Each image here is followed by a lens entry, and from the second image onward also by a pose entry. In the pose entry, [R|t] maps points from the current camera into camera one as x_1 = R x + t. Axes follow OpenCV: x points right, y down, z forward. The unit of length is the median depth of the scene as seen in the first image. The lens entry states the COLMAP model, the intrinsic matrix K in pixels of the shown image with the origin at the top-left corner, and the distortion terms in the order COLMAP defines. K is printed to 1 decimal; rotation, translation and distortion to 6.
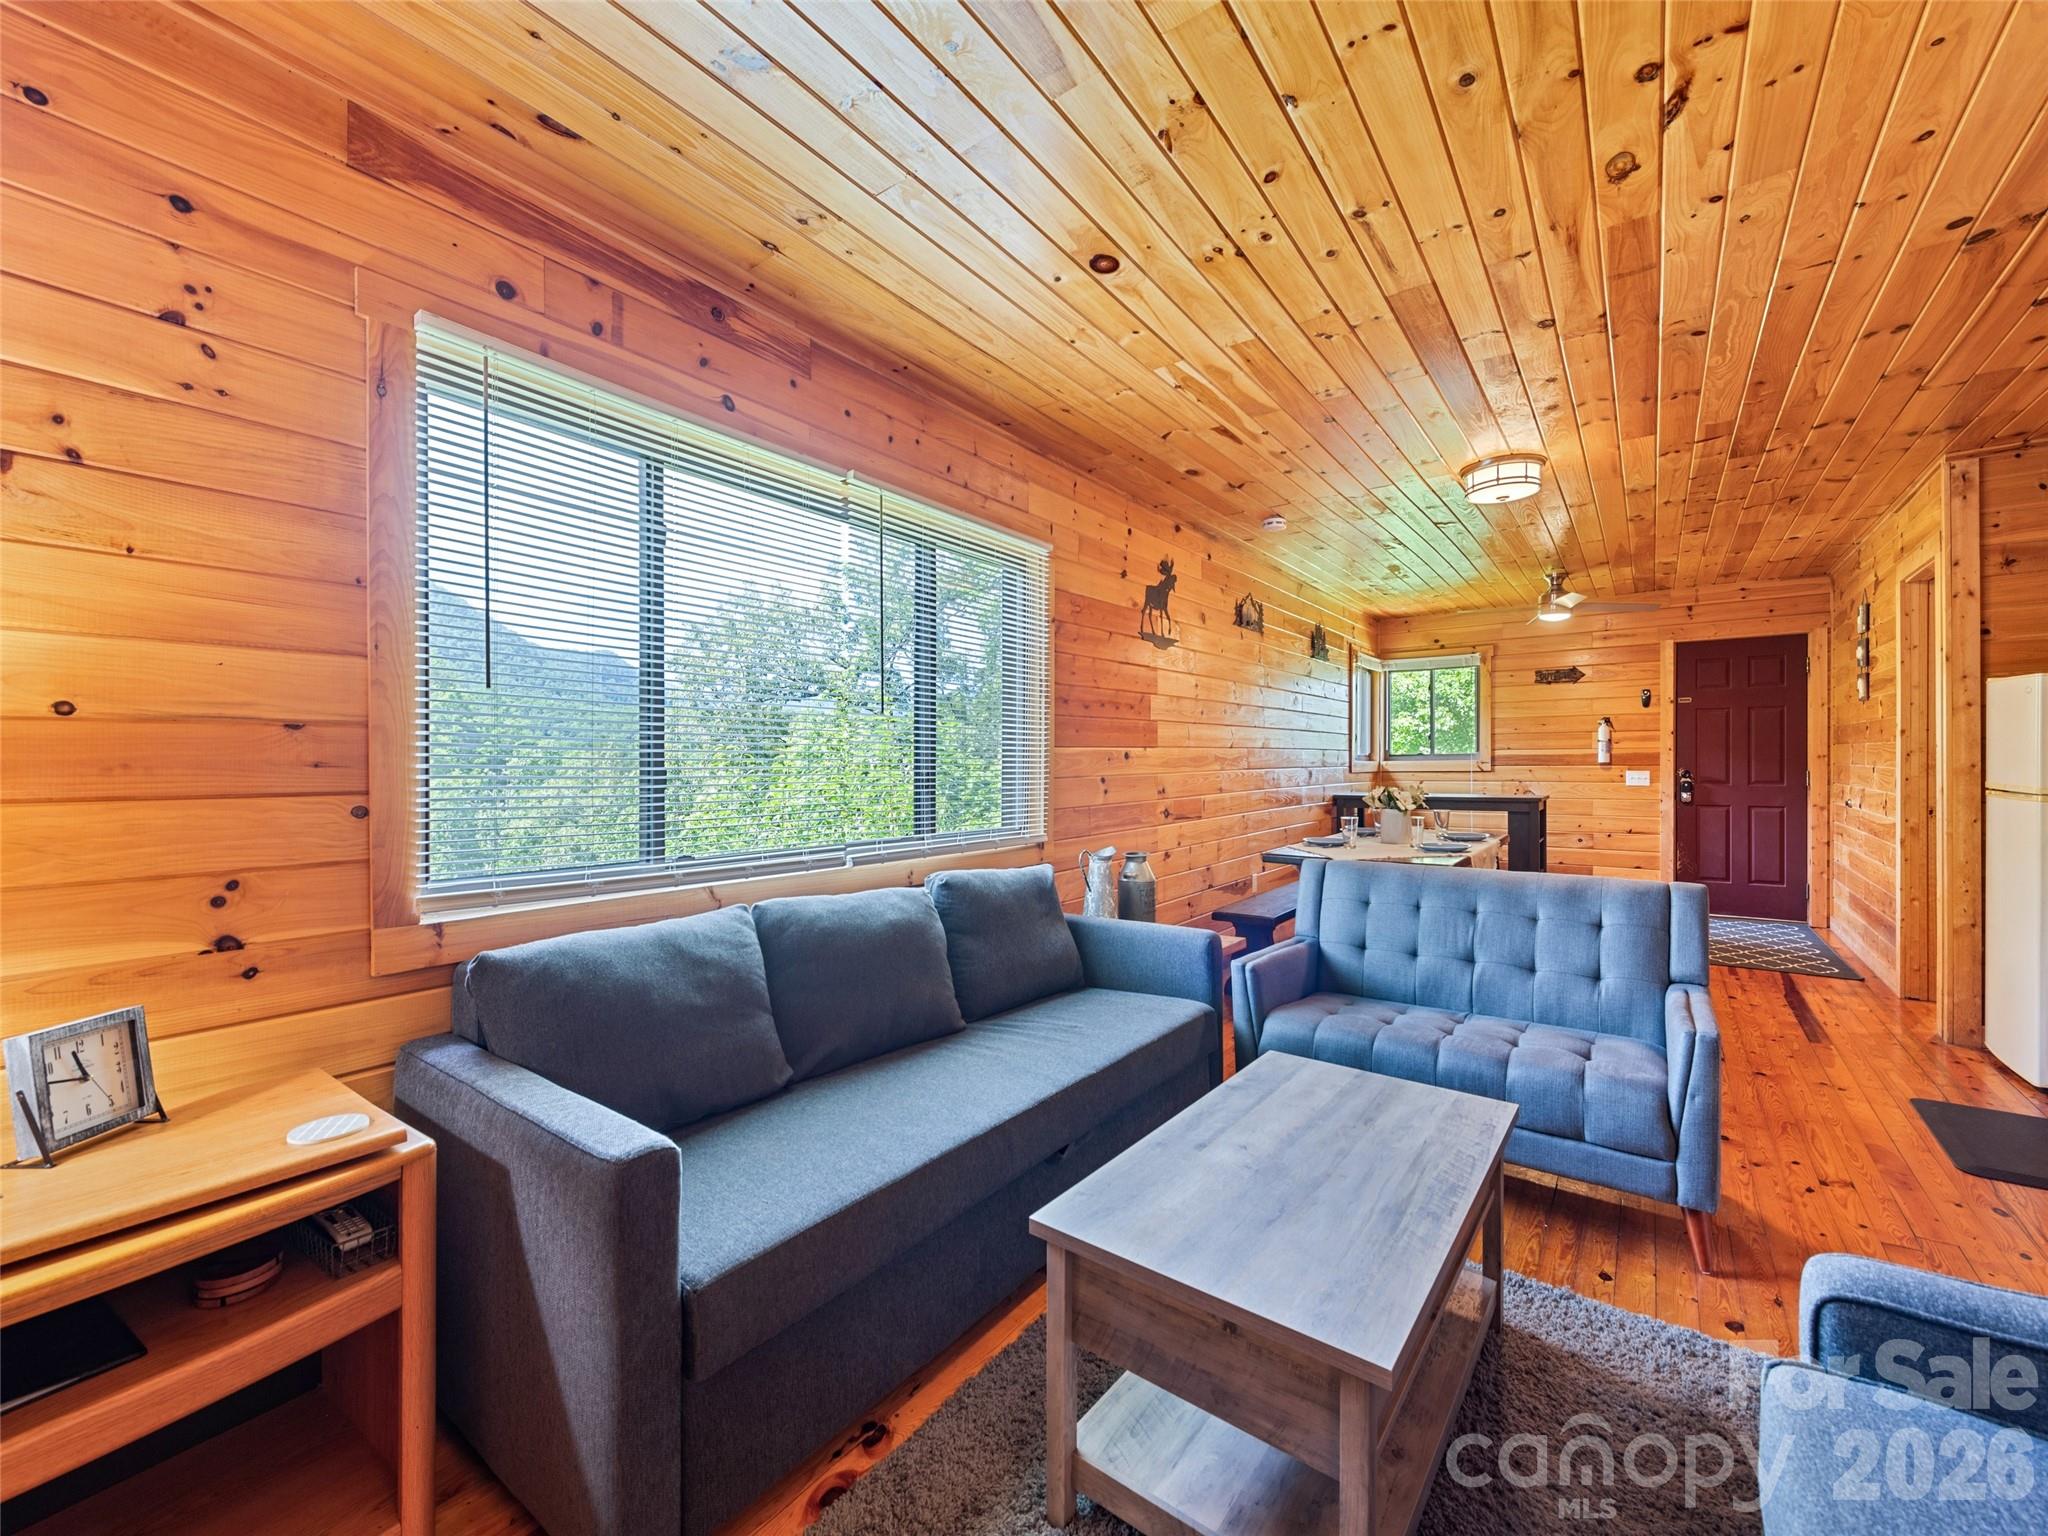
lens RADIAL K [[833.6, 0, 1009.4], [0, 833.6, 769.6], [0, 0, 1]] dist [0.003036, -0.002226]
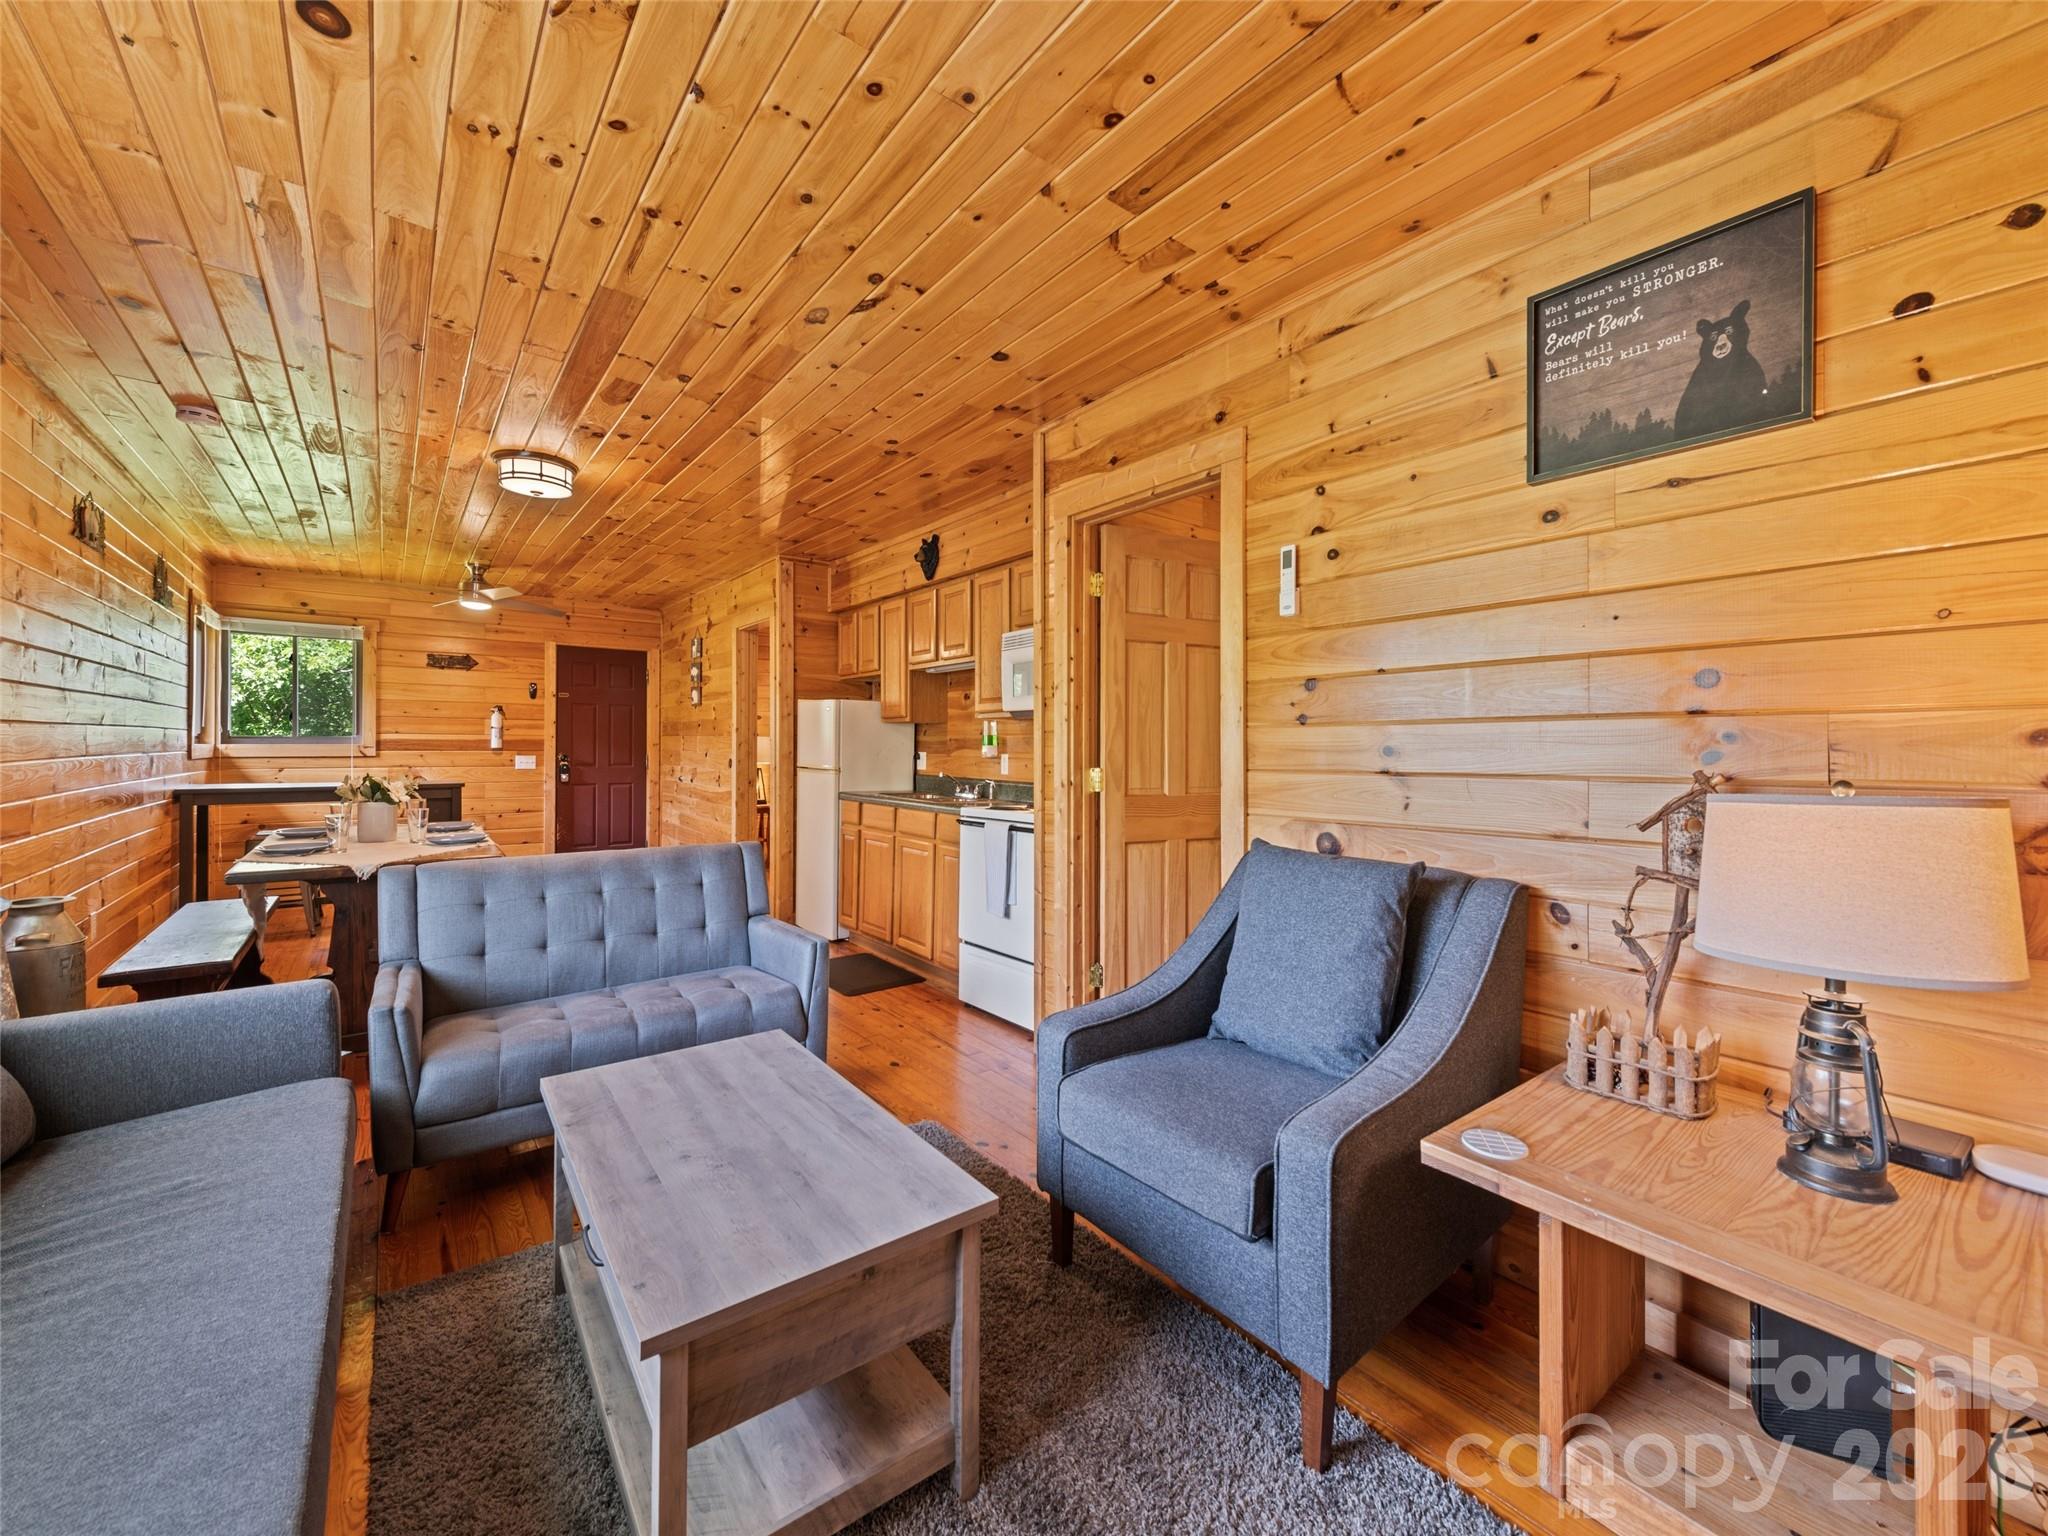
lens RADIAL K [[814.6, 0, 1019.7], [0, 814.6, 749.4], [0, 0, 1]] dist [0.012697, -0.003336]
pose [[0.254402, 0.004346, 0.967089, -0.201187], [-0.000397, 0.999990, -0.004389, -0.003920], [-0.967098, 0.000732, 0.254402, 0.146199]]
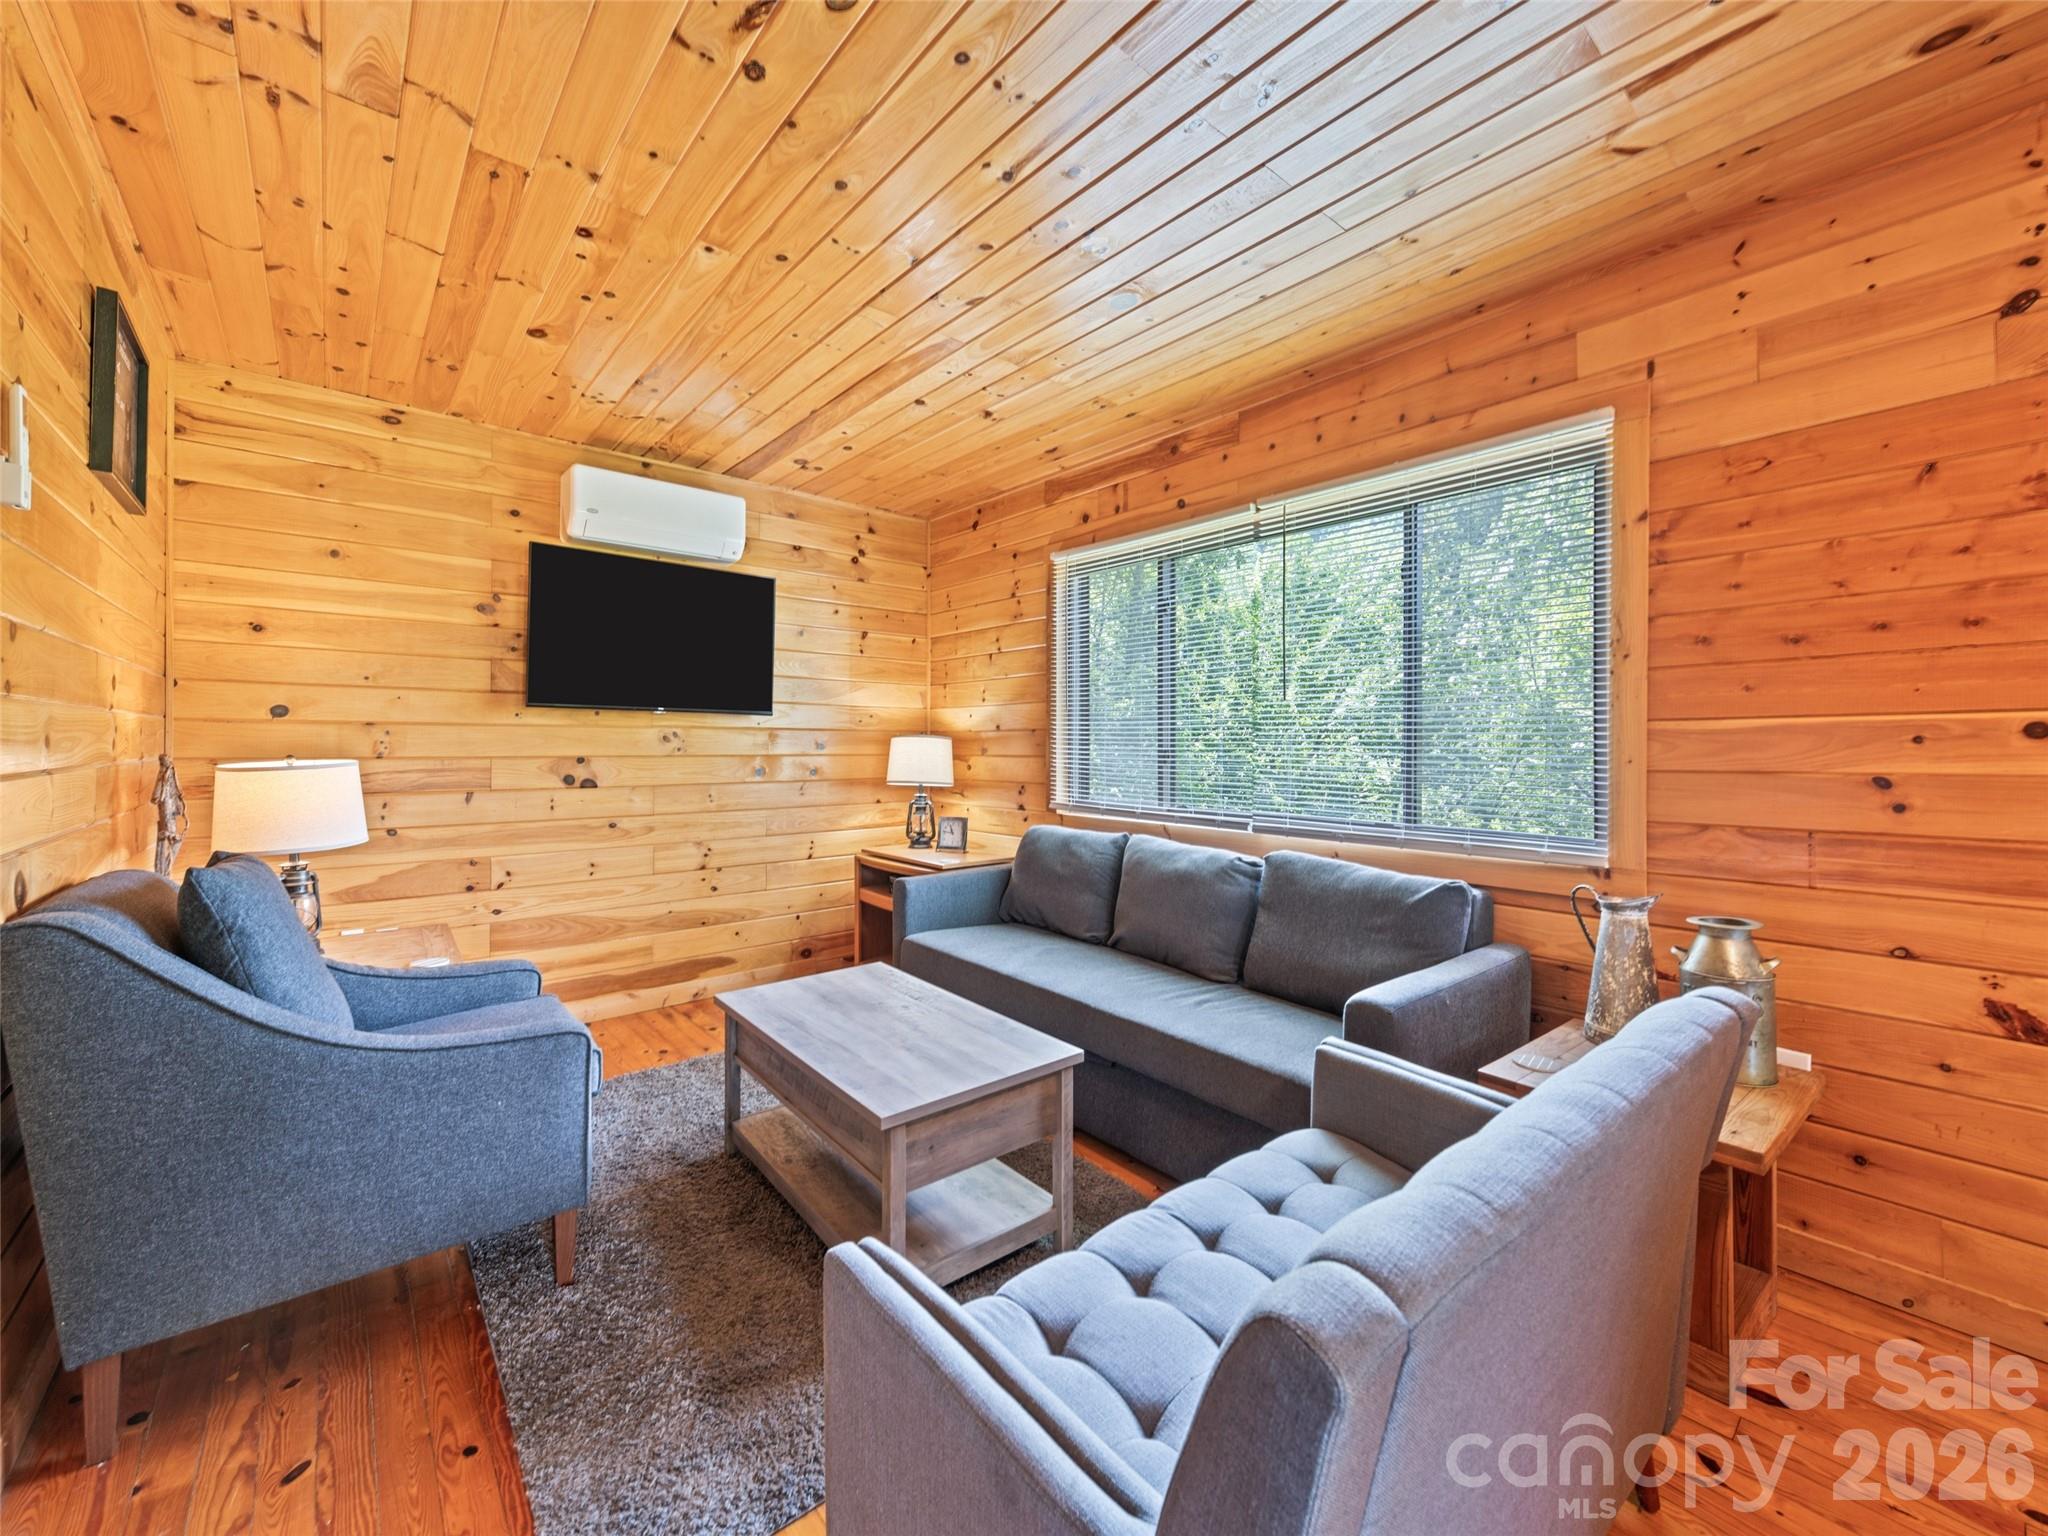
lens RADIAL K [[814.6, 0, 1046.2], [0, 814.6, 740.3], [0, 0, 1]] dist [0.012697, -0.003336]
pose [[-0.200166, -0.000765, -0.979762, 0.619471], [-0.006952, 0.999976, 0.000640, -0.008501], [0.979737, 0.006939, -0.200167, 0.575278]]
